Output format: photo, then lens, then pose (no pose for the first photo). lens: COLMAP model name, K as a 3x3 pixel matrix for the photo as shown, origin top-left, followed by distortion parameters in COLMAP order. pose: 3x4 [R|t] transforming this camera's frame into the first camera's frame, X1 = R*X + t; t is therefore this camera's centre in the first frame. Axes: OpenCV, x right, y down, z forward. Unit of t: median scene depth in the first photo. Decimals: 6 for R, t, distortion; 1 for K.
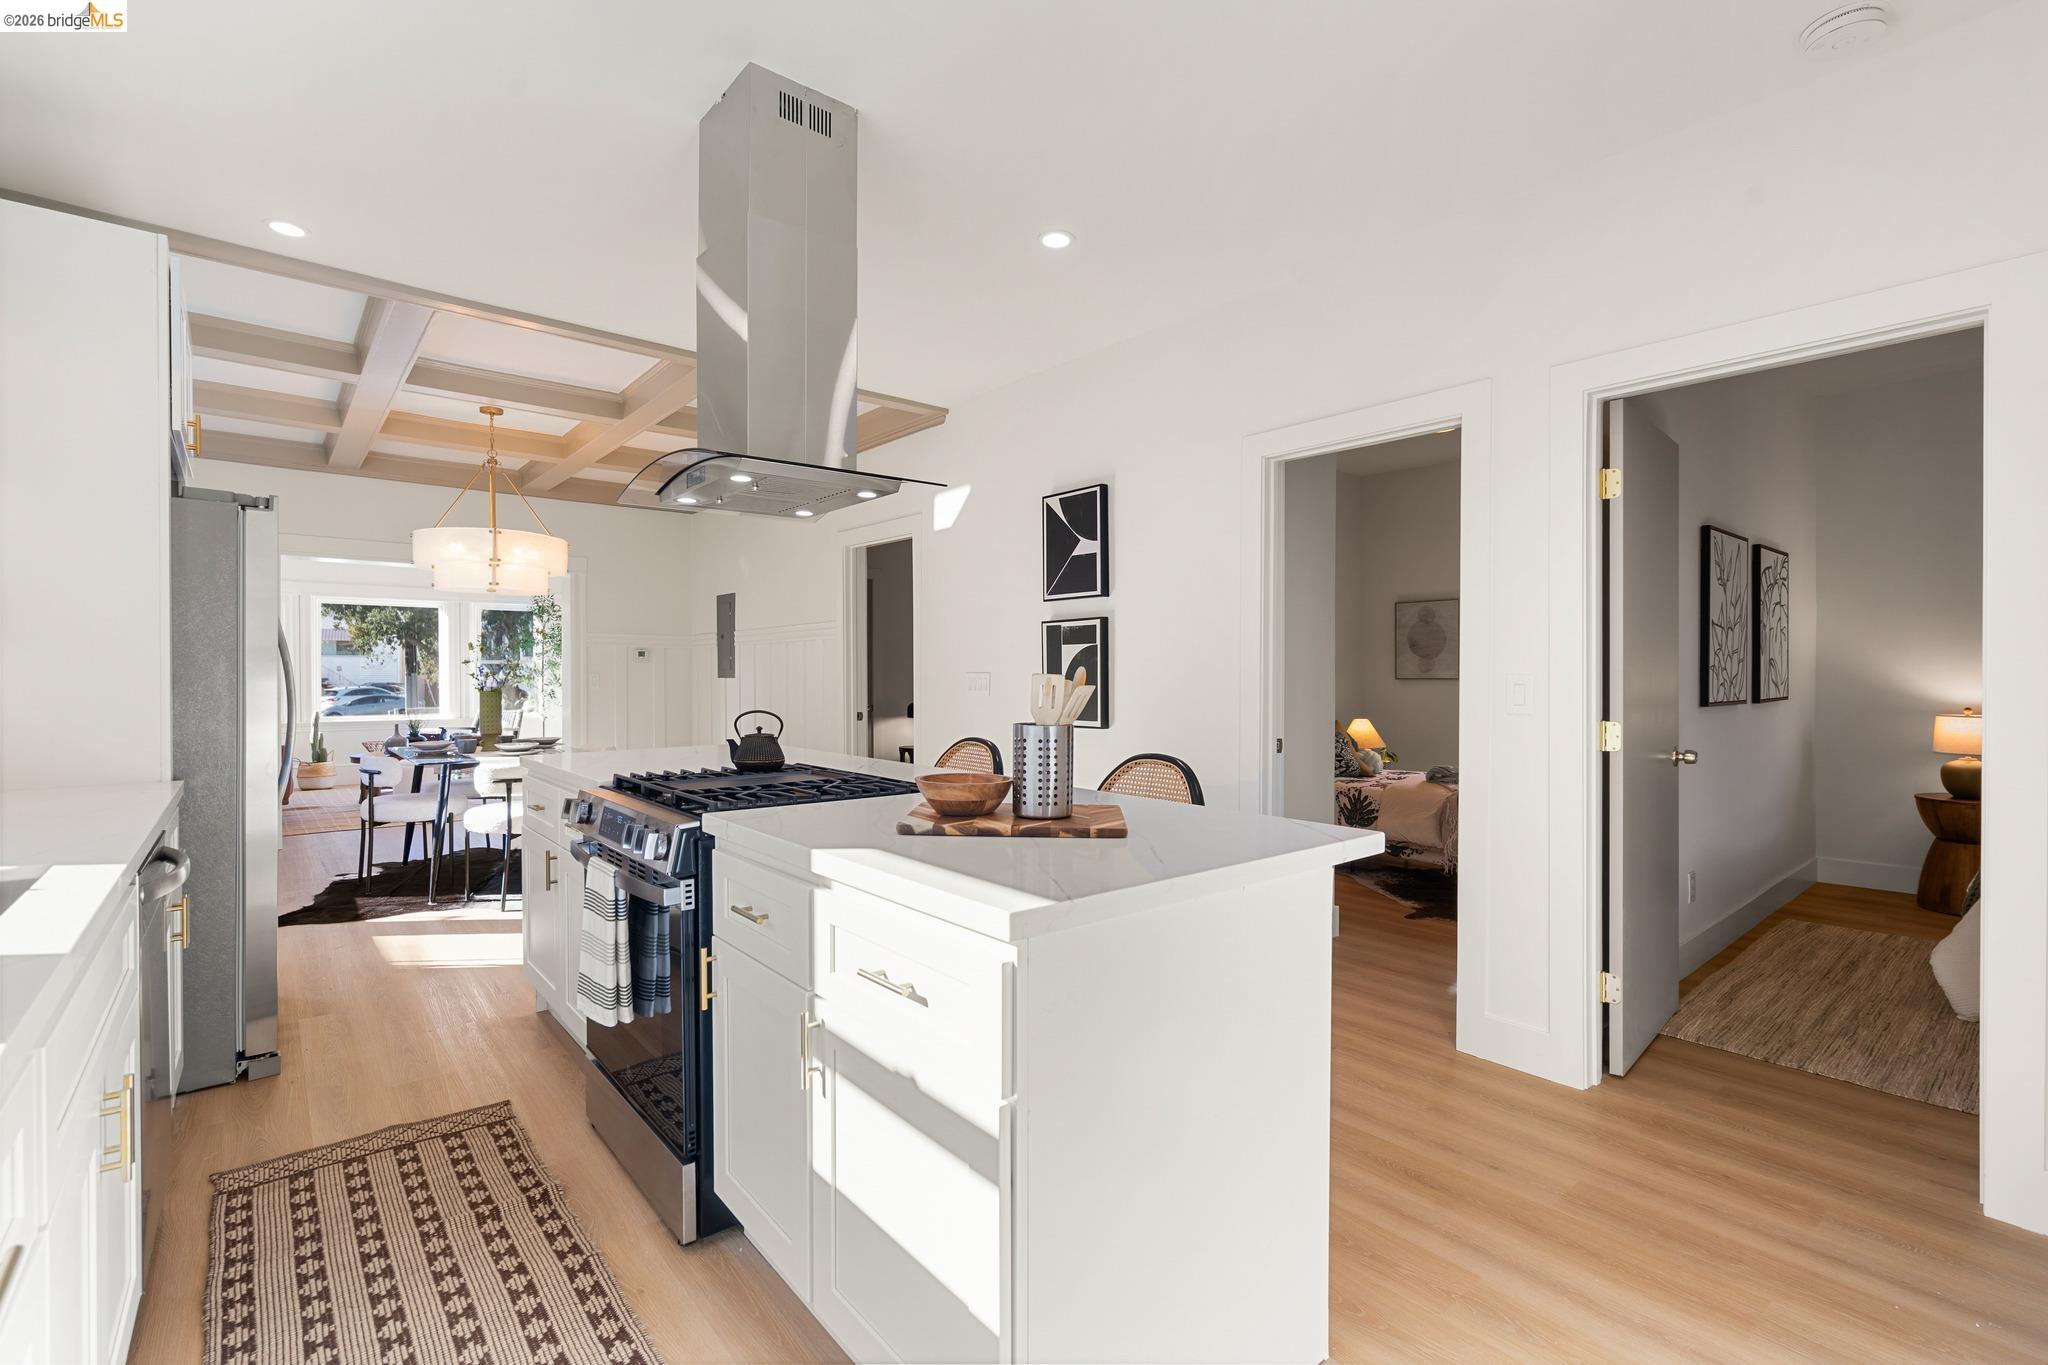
lens RADIAL K [[921.3, 0, 1025.5], [0, 921.3, 675.8], [0, 0, 1]] dist [-0.003922, 0.000625]
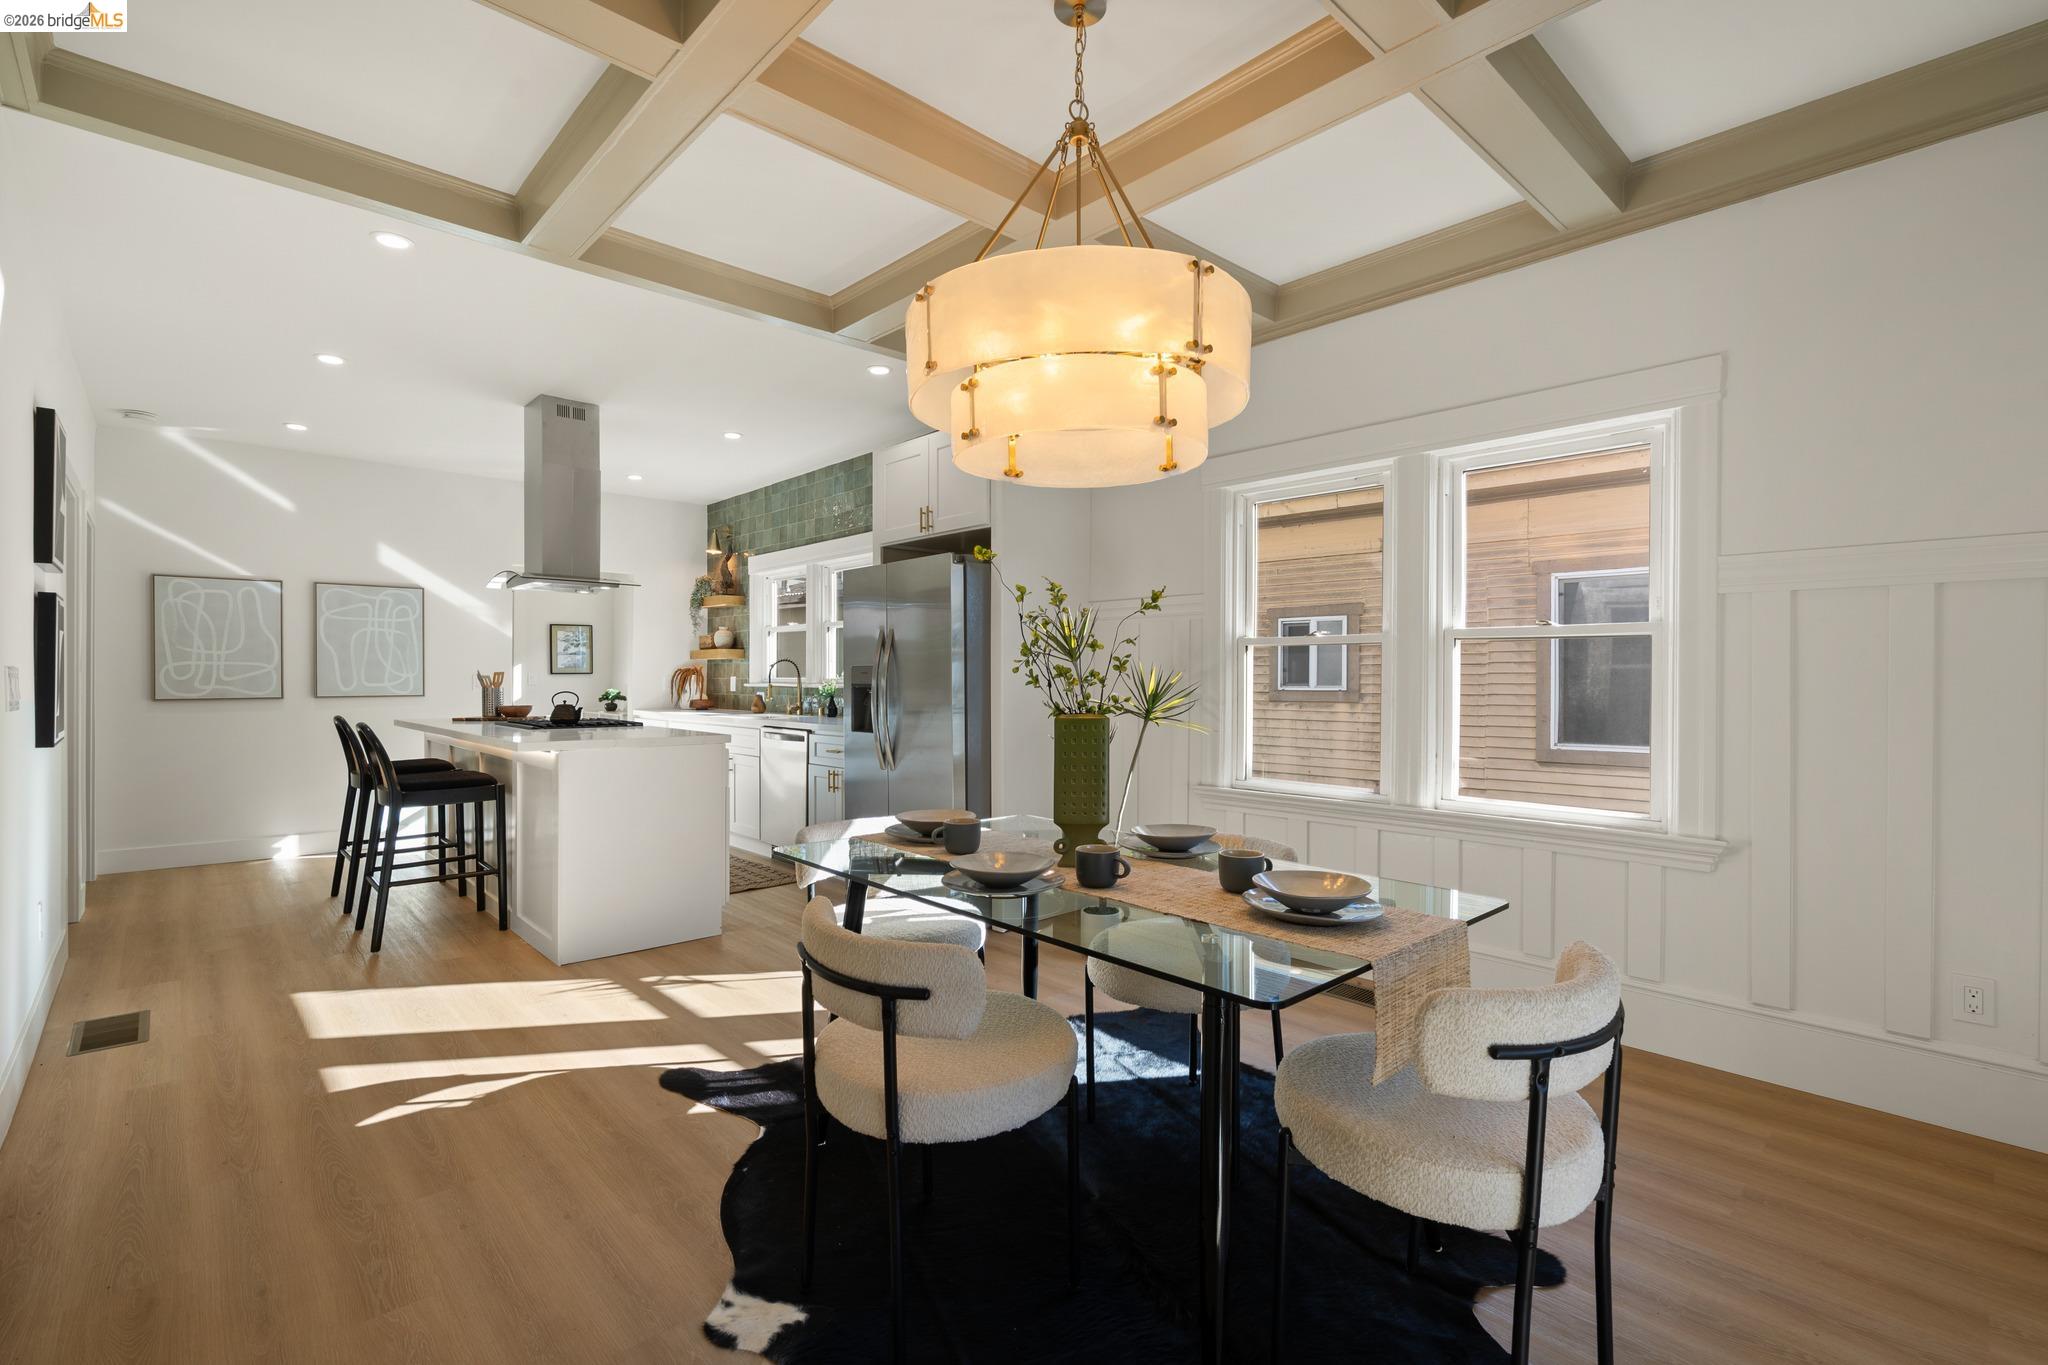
lens RADIAL K [[926.8, 0, 1018.4], [0, 926.8, 681.4], [0, 0, 1]] dist [-0.000806, 0.001016]
pose [[-0.999125, -0.001368, -0.041803, -1.156881], [-0.001786, 0.999949, 0.009974, -0.002917], [0.041787, 0.010040, -0.999076, 2.987832]]
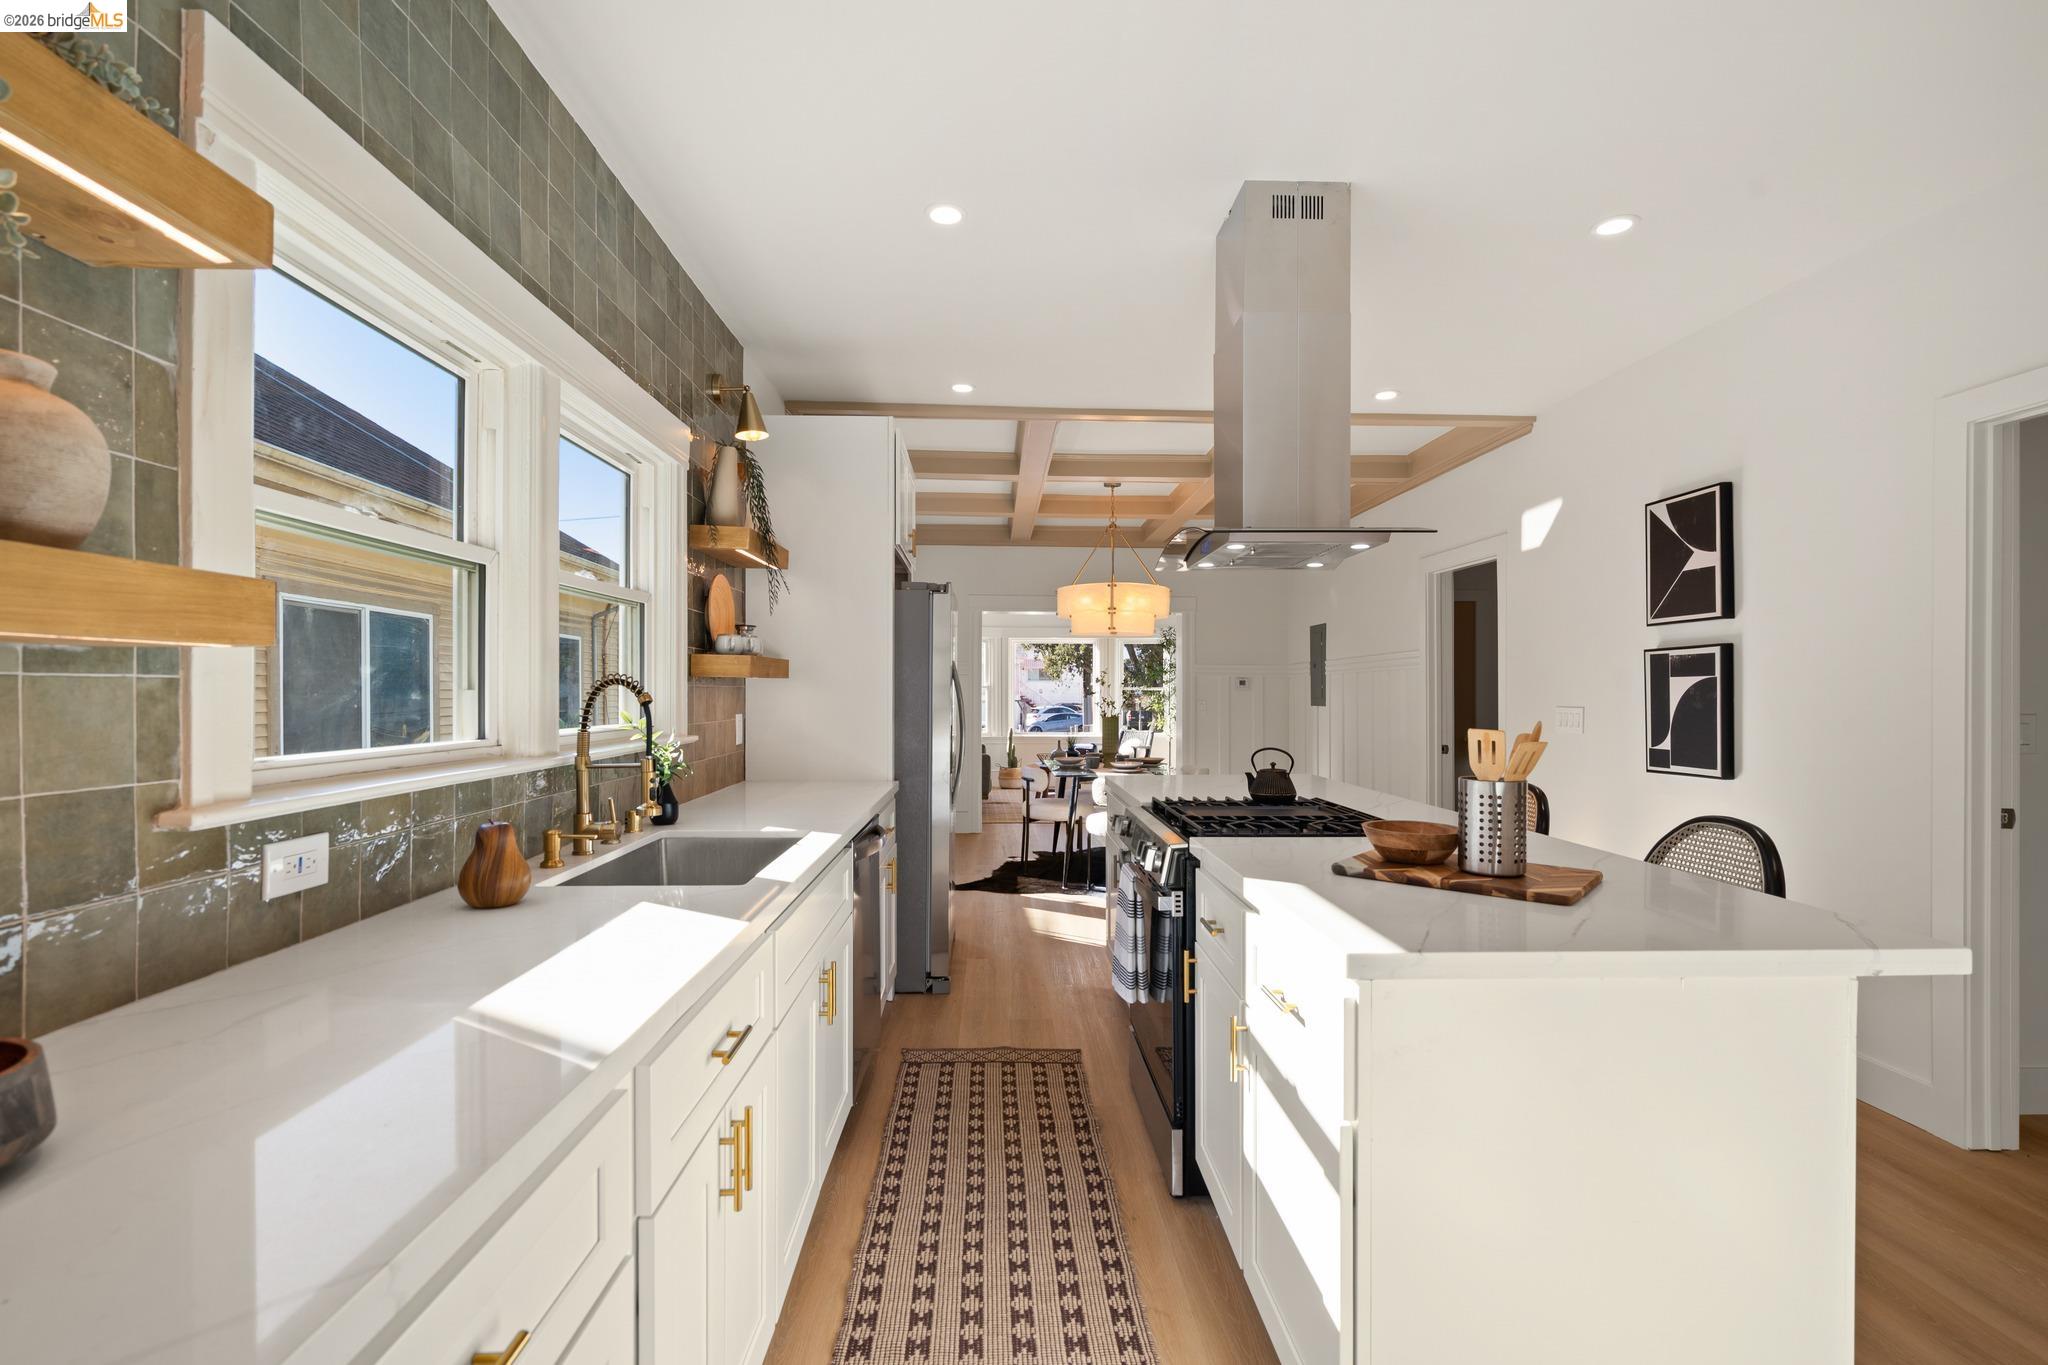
lens RADIAL K [[930.1, 0, 1021.5], [0, 930.1, 685.5], [0, 0, 1]] dist [-0.014192, 0.009396]
pose [[0.786914, -0.003462, -0.617053, 0.161040], [-0.004547, 0.999925, -0.011408, -0.022910], [0.617046, 0.011783, 0.786839, -0.057999]]
